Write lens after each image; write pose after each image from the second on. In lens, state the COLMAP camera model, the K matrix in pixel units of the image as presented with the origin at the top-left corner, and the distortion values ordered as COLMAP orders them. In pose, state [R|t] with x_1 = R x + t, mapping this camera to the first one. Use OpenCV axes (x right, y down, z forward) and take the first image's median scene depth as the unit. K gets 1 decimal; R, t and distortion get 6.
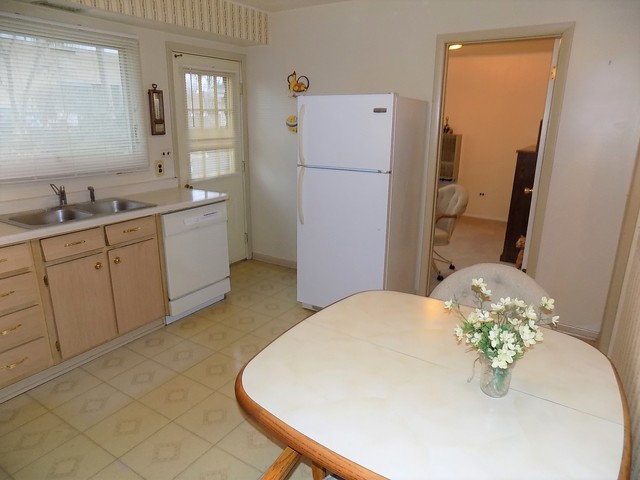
lens RADIAL K [[430.6, 0, 322.4], [0, 430.6, 240.5], [0, 0, 1]] dist [-0.037100, 0.035511]
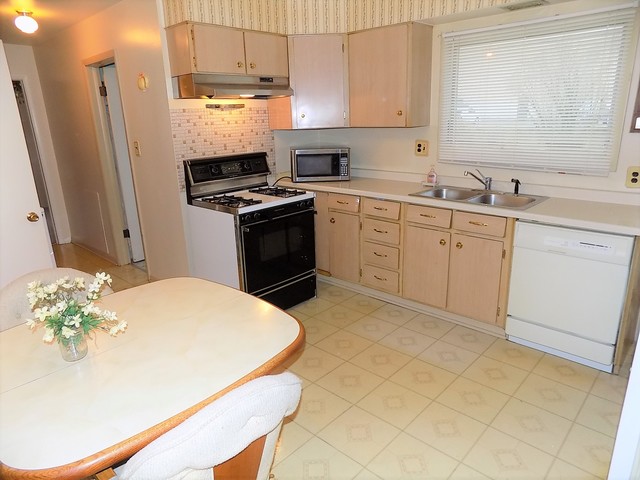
lens RADIAL K [[430.6, 0, 324.1], [0, 430.6, 238.4], [0, 0, 1]] dist [-0.037100, 0.035511]
pose [[-0.166119, 0.273198, -0.947506, 0.567433], [-0.252519, 0.917032, 0.308684, -0.205738], [0.953226, 0.290541, -0.083349, 0.723298]]
